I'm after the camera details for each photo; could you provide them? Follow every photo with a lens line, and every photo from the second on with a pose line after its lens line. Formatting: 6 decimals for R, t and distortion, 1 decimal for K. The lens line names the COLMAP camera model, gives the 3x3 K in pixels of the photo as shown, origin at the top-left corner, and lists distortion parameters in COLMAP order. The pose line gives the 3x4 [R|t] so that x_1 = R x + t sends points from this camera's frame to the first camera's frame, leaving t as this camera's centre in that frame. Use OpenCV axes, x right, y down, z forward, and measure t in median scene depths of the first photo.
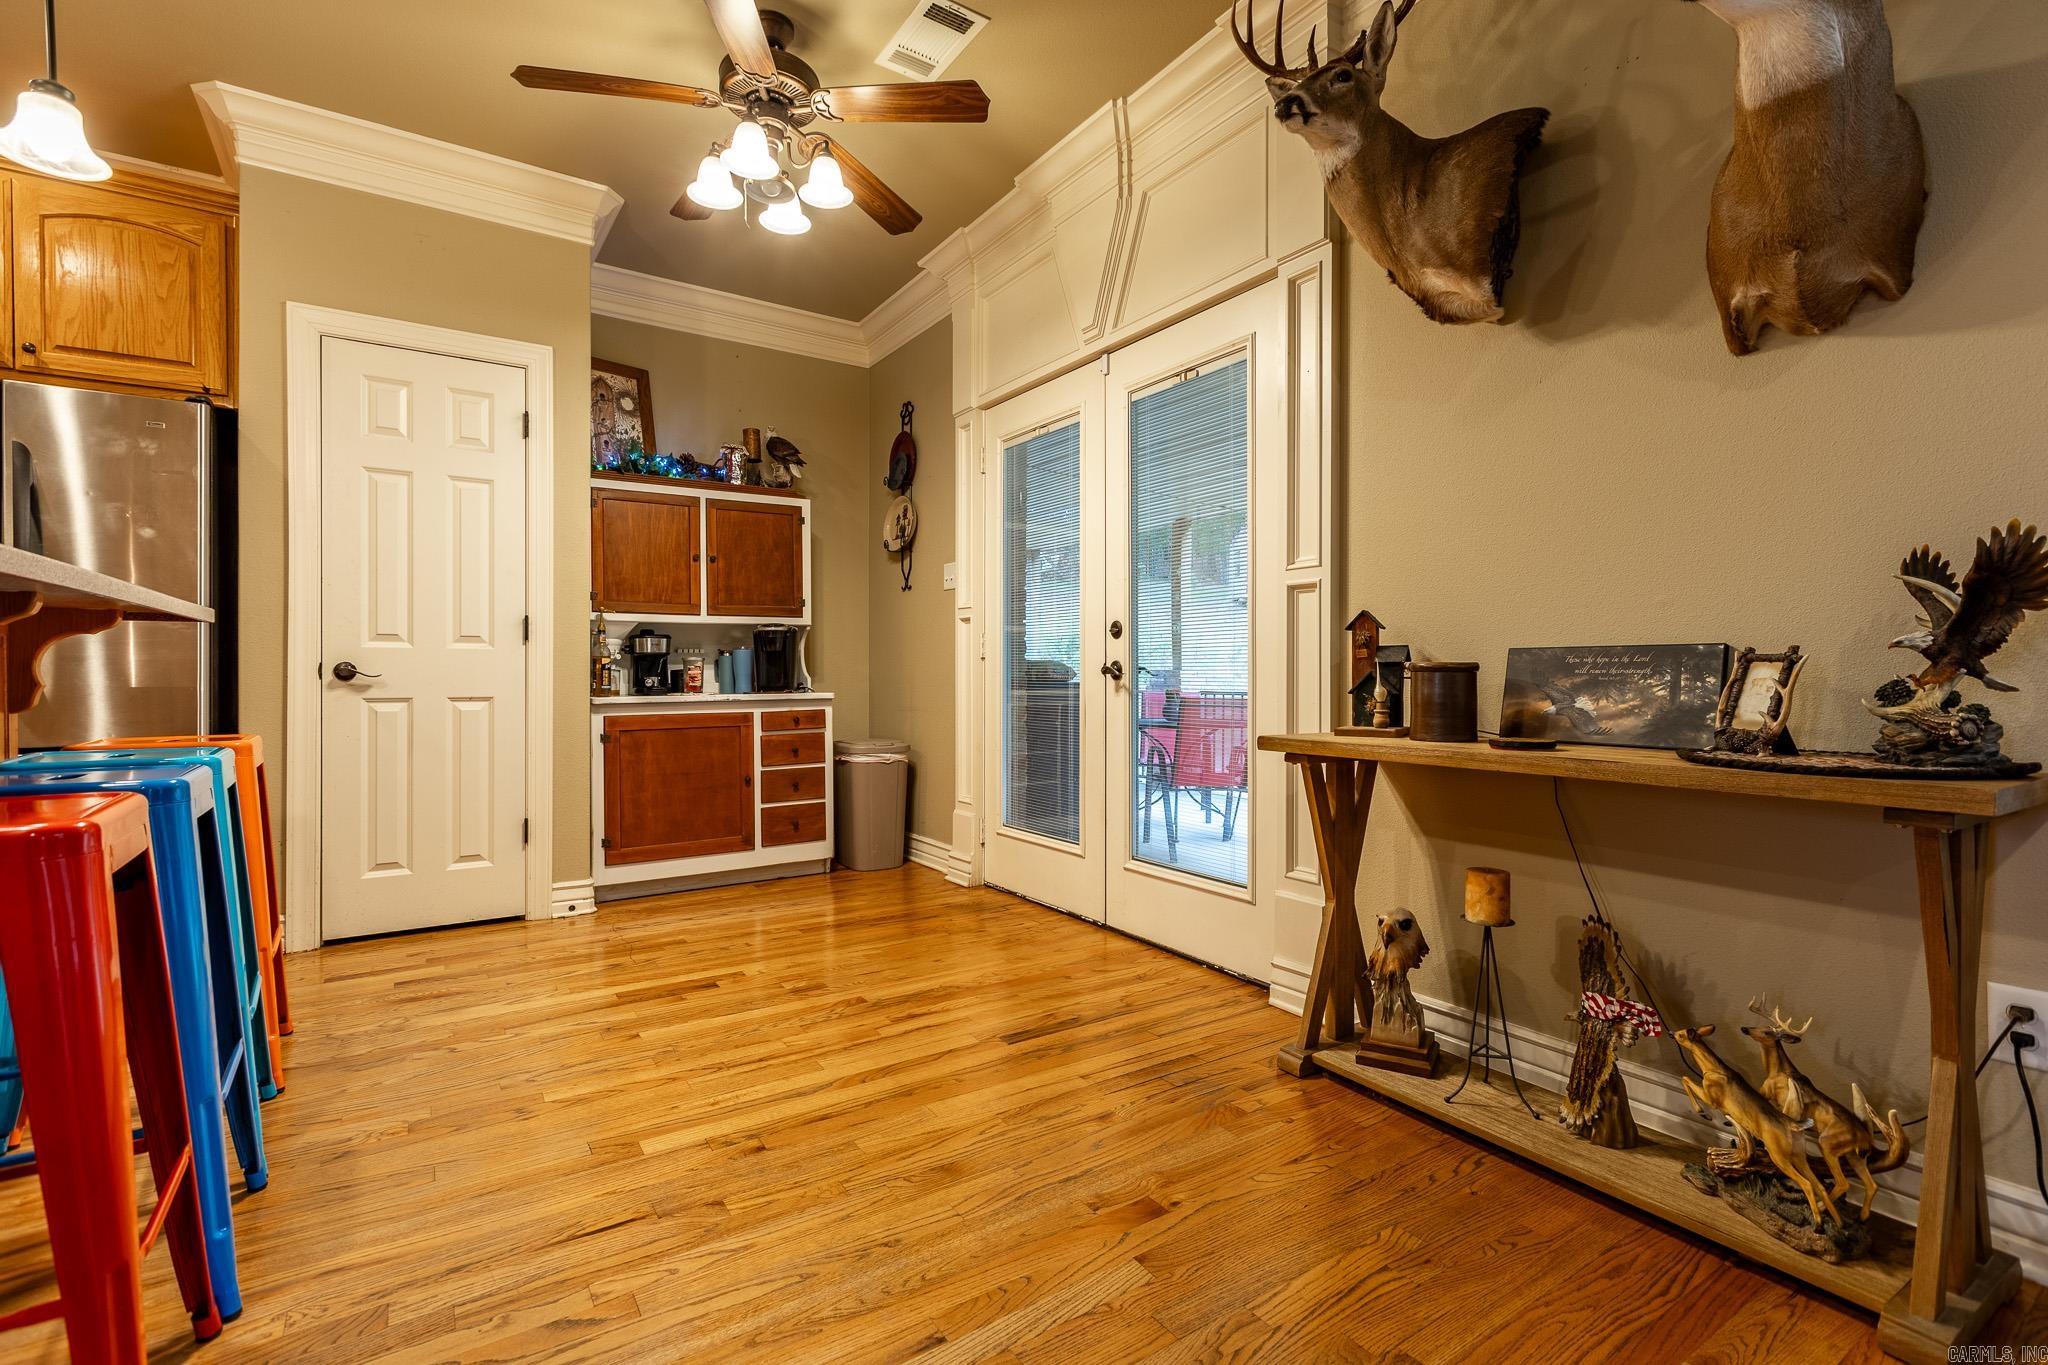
lens RADIAL K [[926.5, 0, 980.5], [0, 926.5, 680.4], [0, 0, 1]] dist [-0.003106, -0.000039]
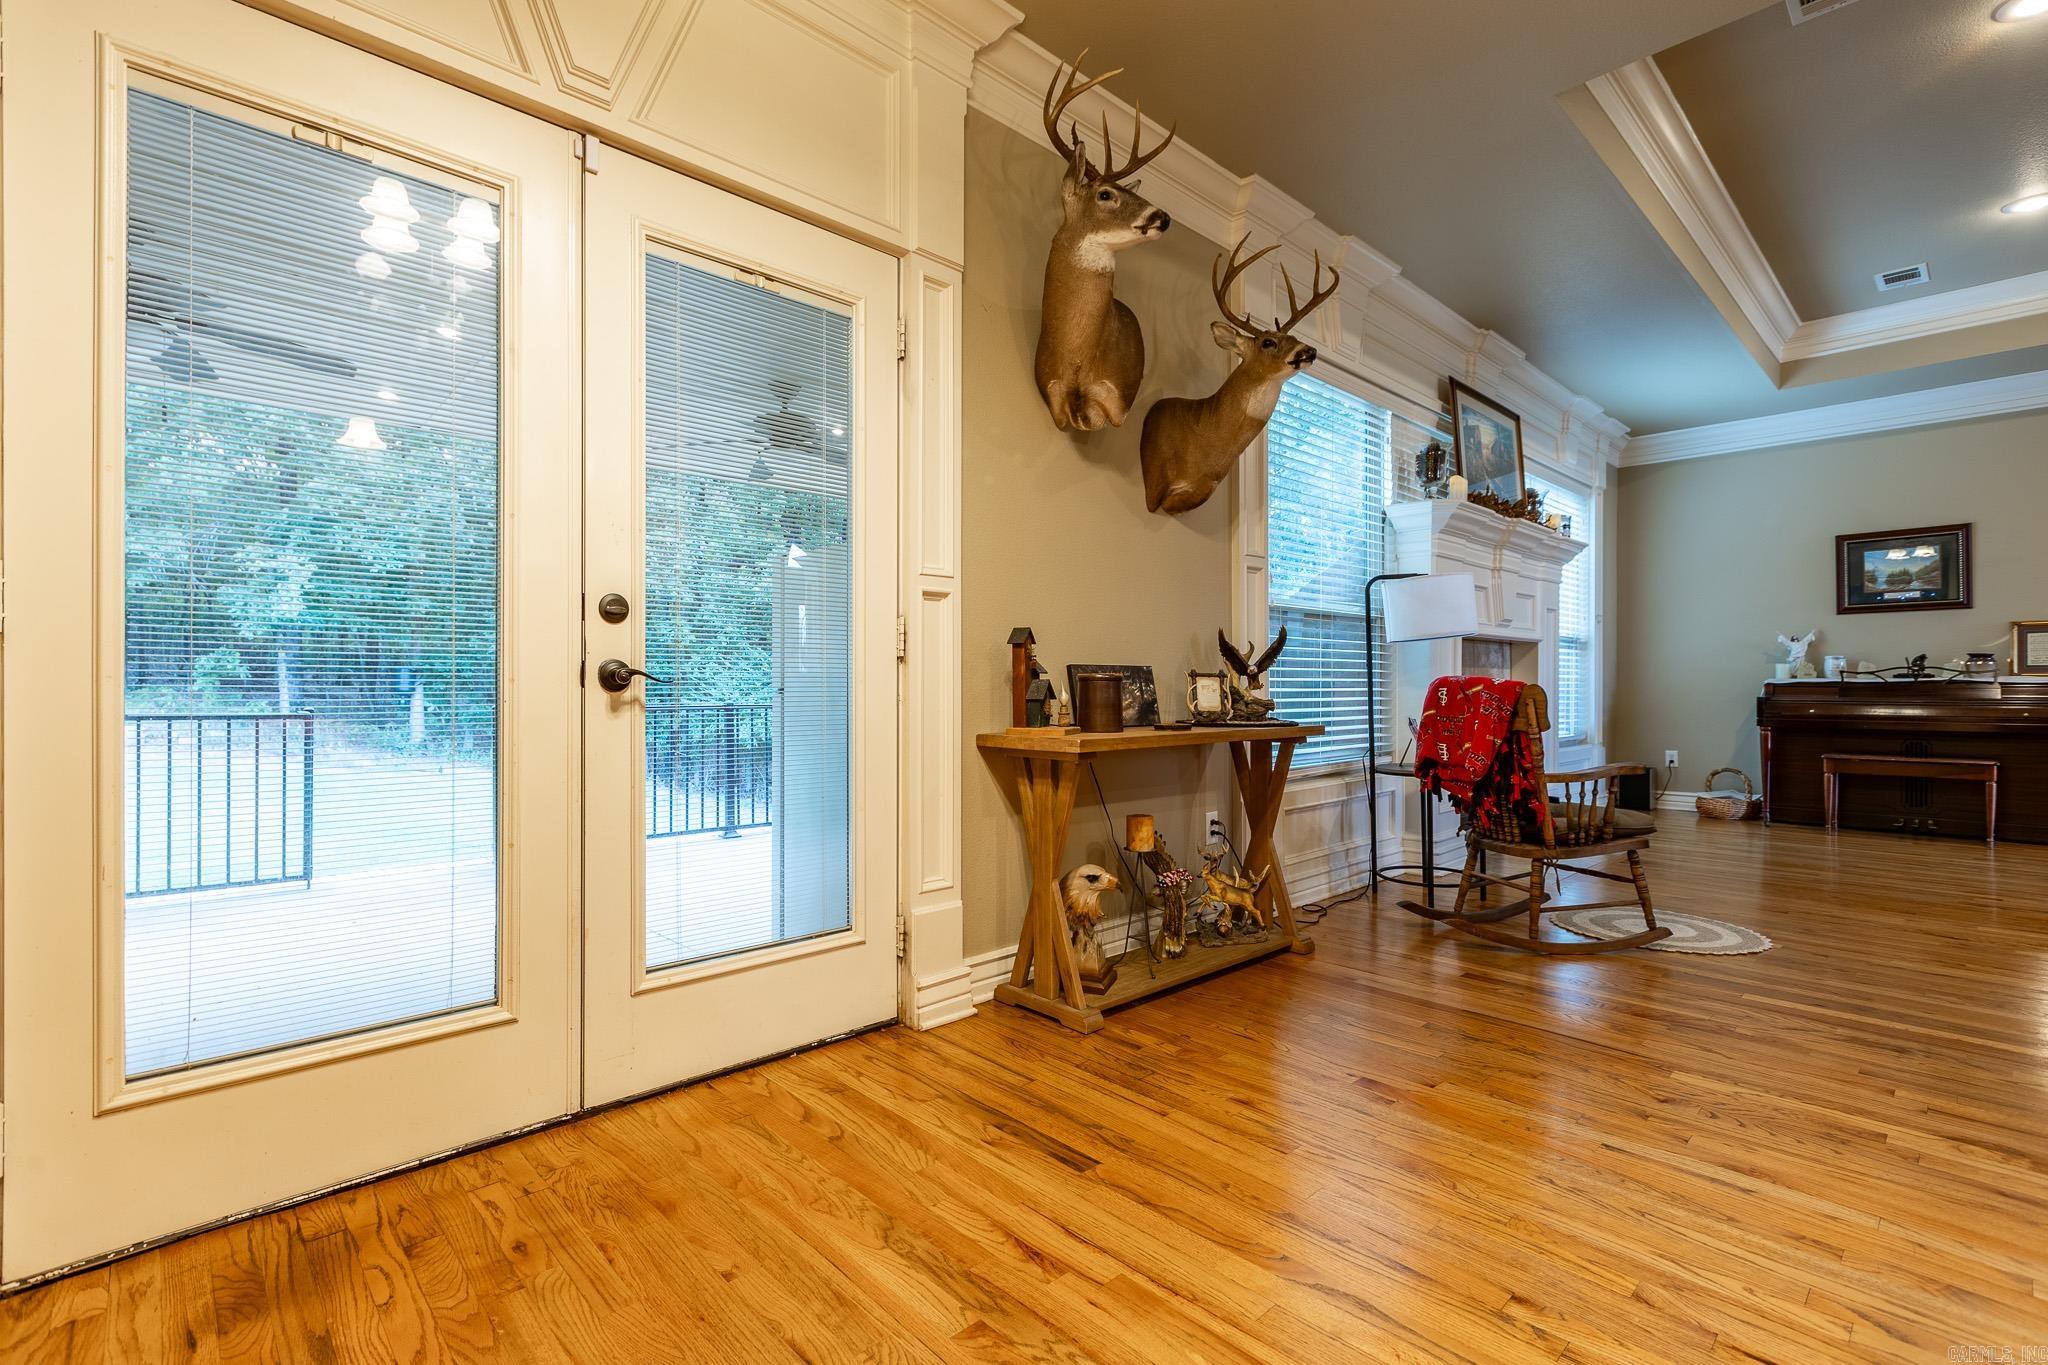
lens RADIAL K [[926.5, 0, 1023.6], [0, 926.5, 684.3], [0, 0, 1]] dist [-0.003106, -0.000039]
pose [[-0.204363, -0.001777, 0.978894, -0.570232], [0.003973, 0.999989, 0.002644, -0.006060], [-0.978887, 0.004429, -0.204353, 0.981057]]
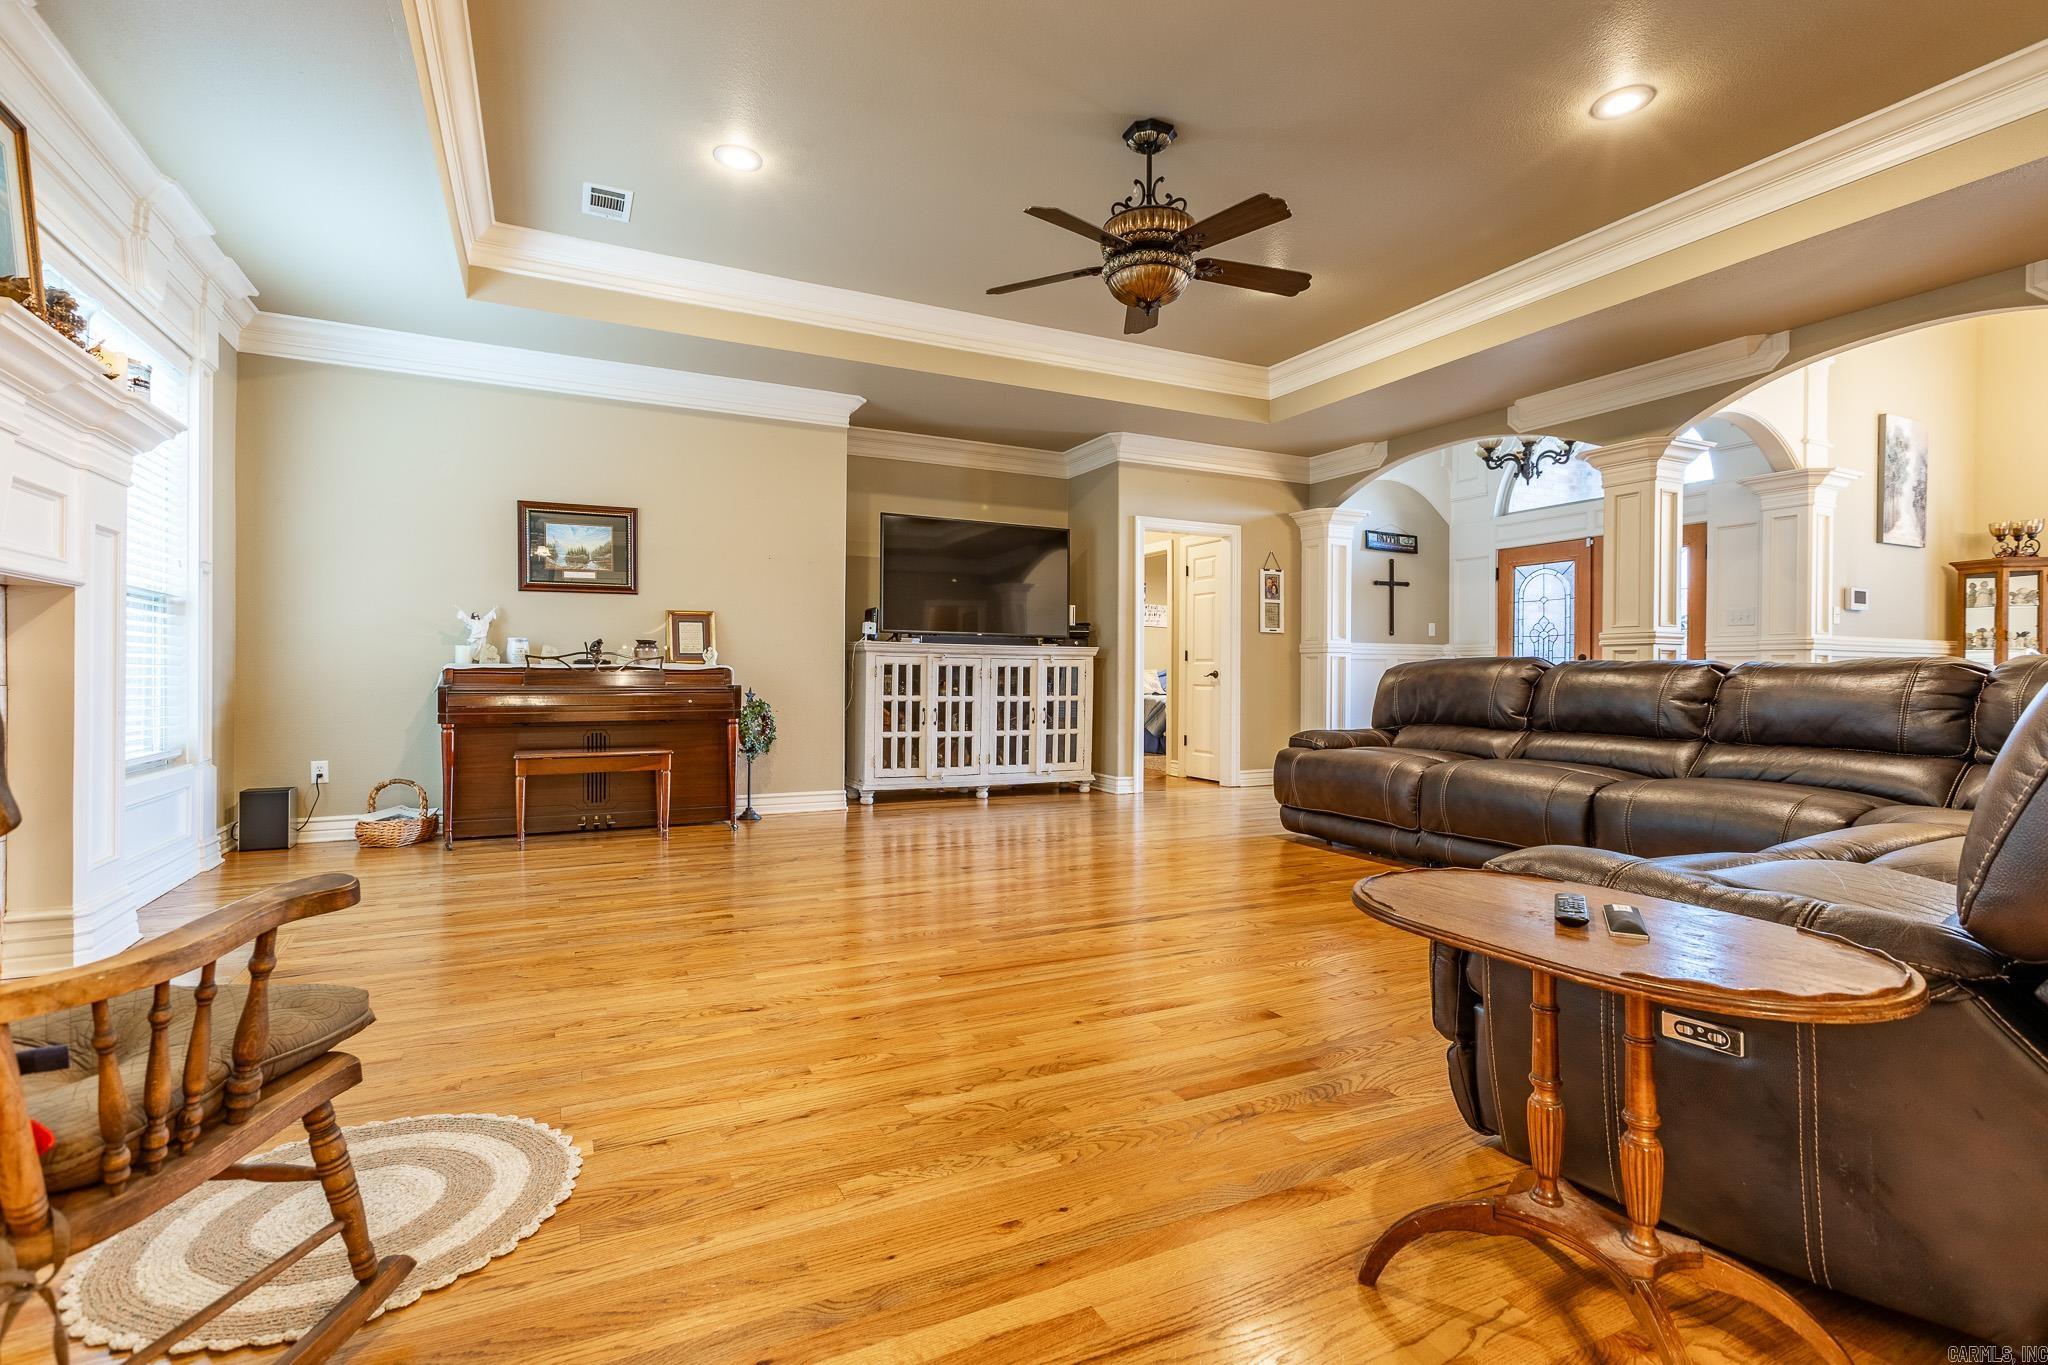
lens RADIAL K [[926.5, 0, 1044.5], [0, 926.5, 674.8], [0, 0, 1]] dist [-0.003106, -0.000039]
pose [[-0.997551, -0.005844, 0.069694, -0.043881], [-0.005251, 0.999948, 0.008687, -0.006625], [-0.069741, 0.008300, -0.997531, 0.484311]]
